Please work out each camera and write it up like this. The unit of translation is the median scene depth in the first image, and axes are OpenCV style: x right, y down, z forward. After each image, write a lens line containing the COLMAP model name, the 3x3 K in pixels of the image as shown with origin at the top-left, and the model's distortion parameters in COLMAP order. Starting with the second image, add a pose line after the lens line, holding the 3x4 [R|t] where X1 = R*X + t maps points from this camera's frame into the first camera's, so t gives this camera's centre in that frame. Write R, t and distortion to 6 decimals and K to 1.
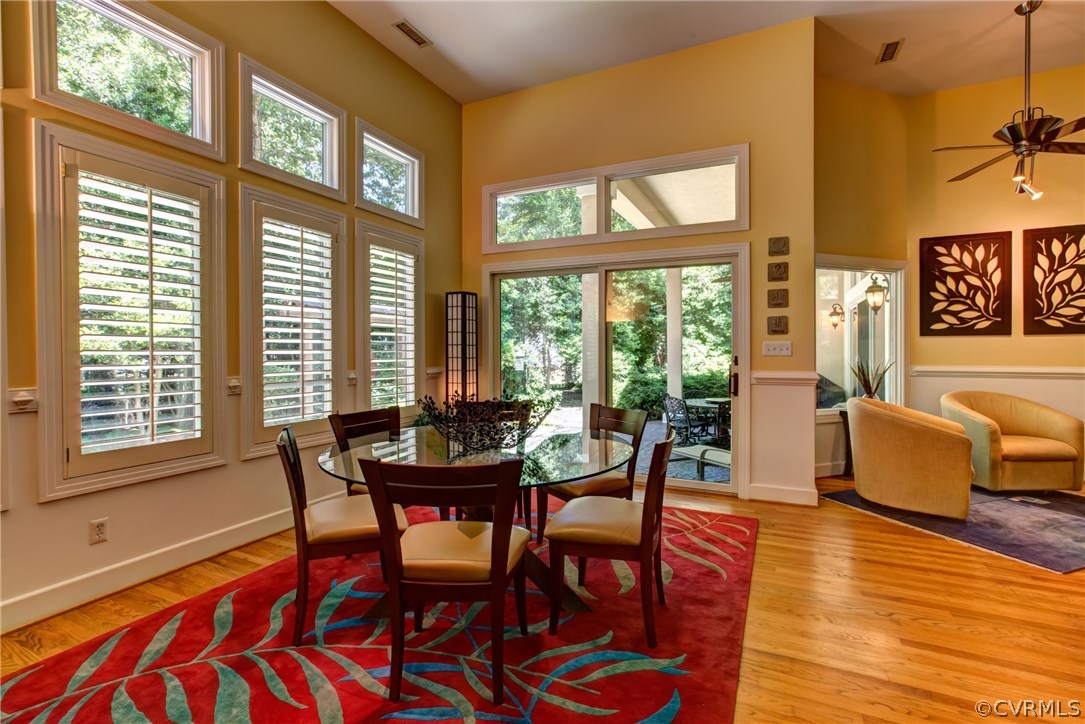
lens RADIAL K [[493.2, 0, 556.1], [0, 493.2, 349.4], [0, 0, 1]] dist [-0.022405, 0.010320]
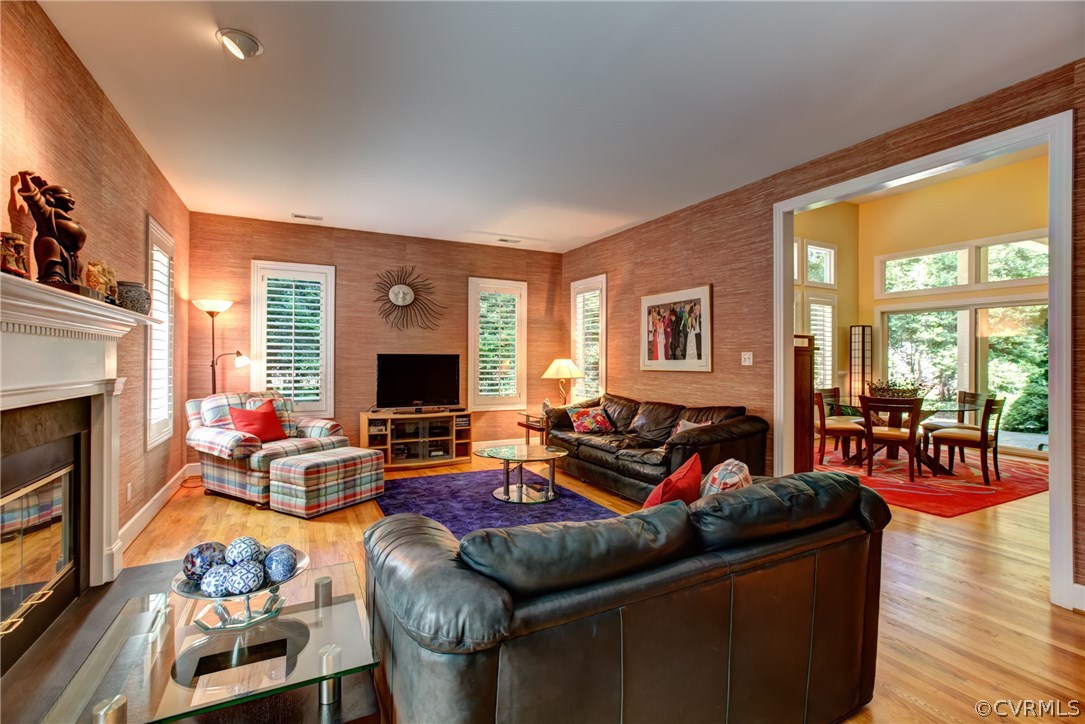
lens RADIAL K [[493.2, 0, 550.6], [0, 493.2, 358.0], [0, 0, 1]] dist [-0.022405, 0.010320]
pose [[0.793715, 0.005077, -0.608268, -0.021539], [-0.006372, 0.999980, 0.000032, -0.001001], [0.608256, 0.003851, 0.793732, -0.929536]]
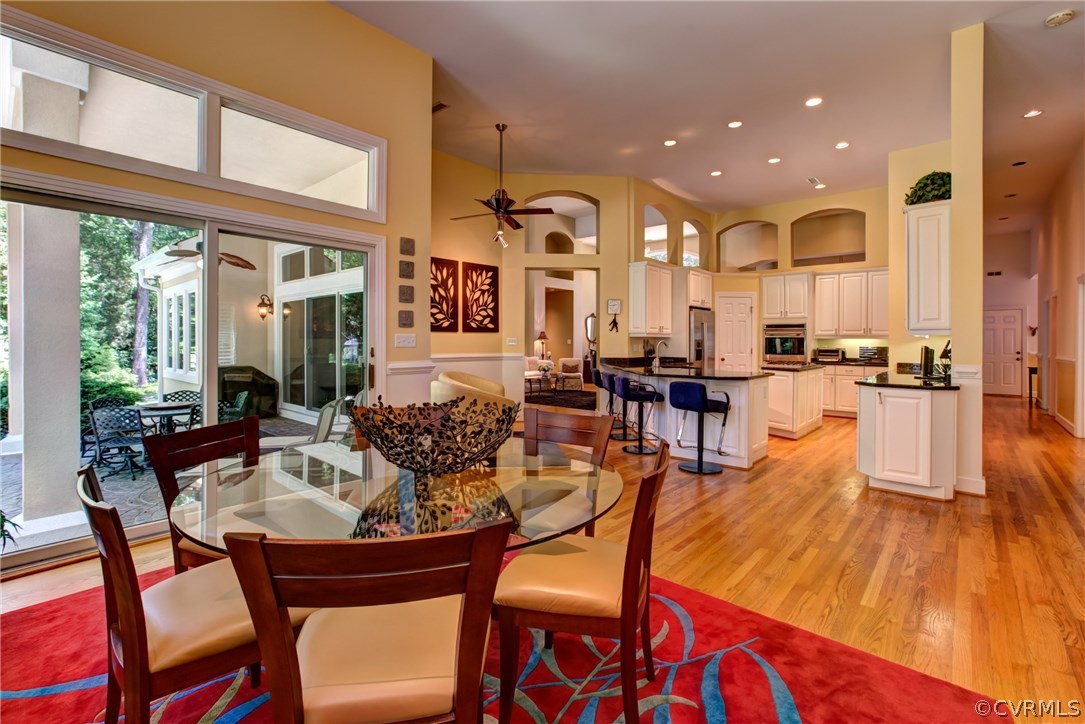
lens RADIAL K [[493.2, 0, 558.0], [0, 493.2, 339.1], [0, 0, 1]] dist [-0.022405, 0.010320]
pose [[0.258184, 0.007217, 0.966069, -0.410790], [-0.003891, 0.999972, -0.006431, 0.000439], [-0.966088, -0.002099, 0.258205, 0.318323]]
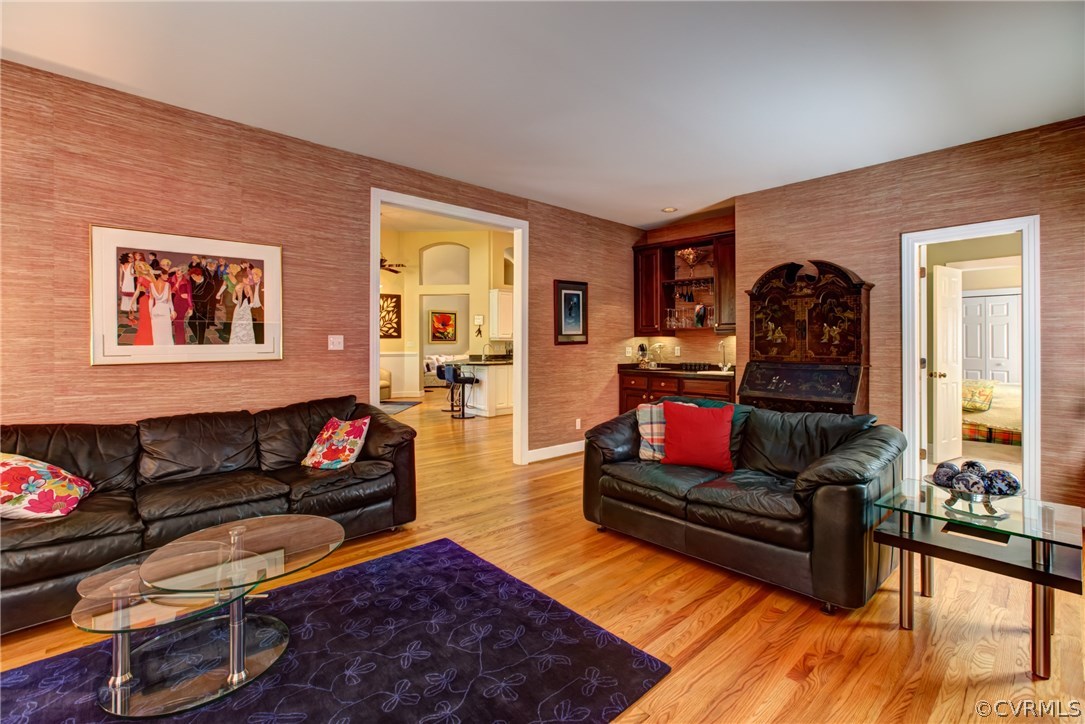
lens RADIAL K [[493.2, 0, 538.9], [0, 493.2, 341.6], [0, 0, 1]] dist [-0.022405, 0.010320]
pose [[0.385315, 0.005904, 0.922766, -0.880624], [-0.000504, 0.999981, -0.006188, 0.001235], [-0.922785, 0.001919, 0.385311, -0.622659]]
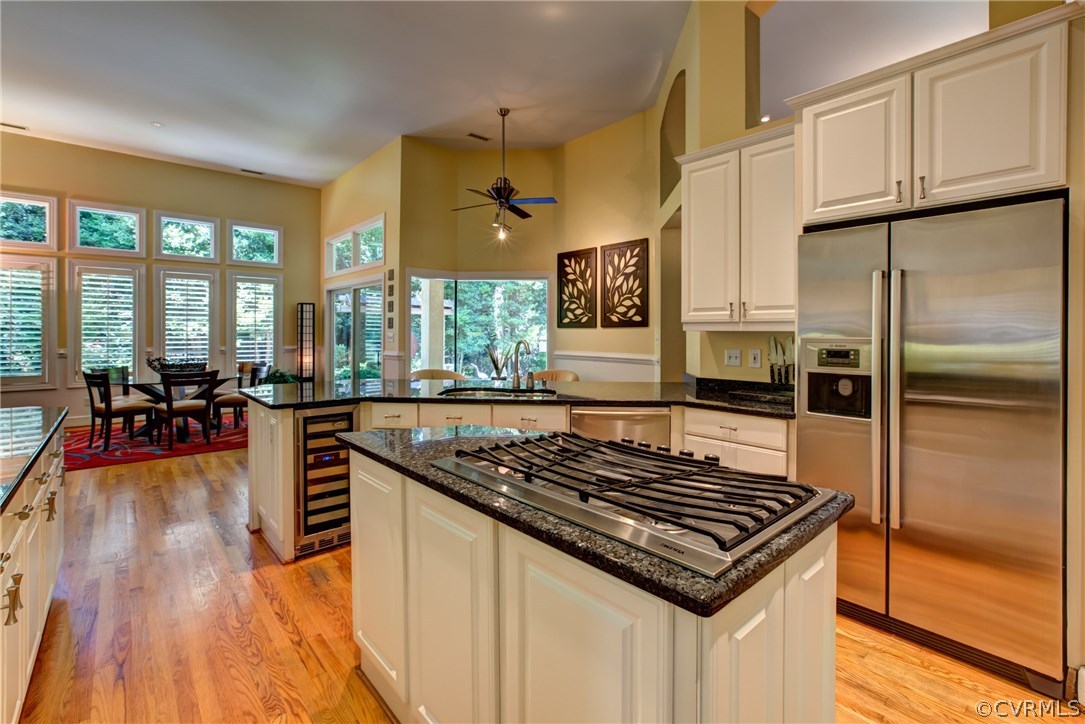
lens RADIAL K [[493.2, 0, 535.3], [0, 493.2, 337.7], [0, 0, 1]] dist [-0.022405, 0.010320]
pose [[0.909900, 0.009668, -0.414715, 1.293297], [-0.005456, 0.999921, 0.011339, -0.016176], [0.414791, -0.008054, 0.909881, -0.249127]]
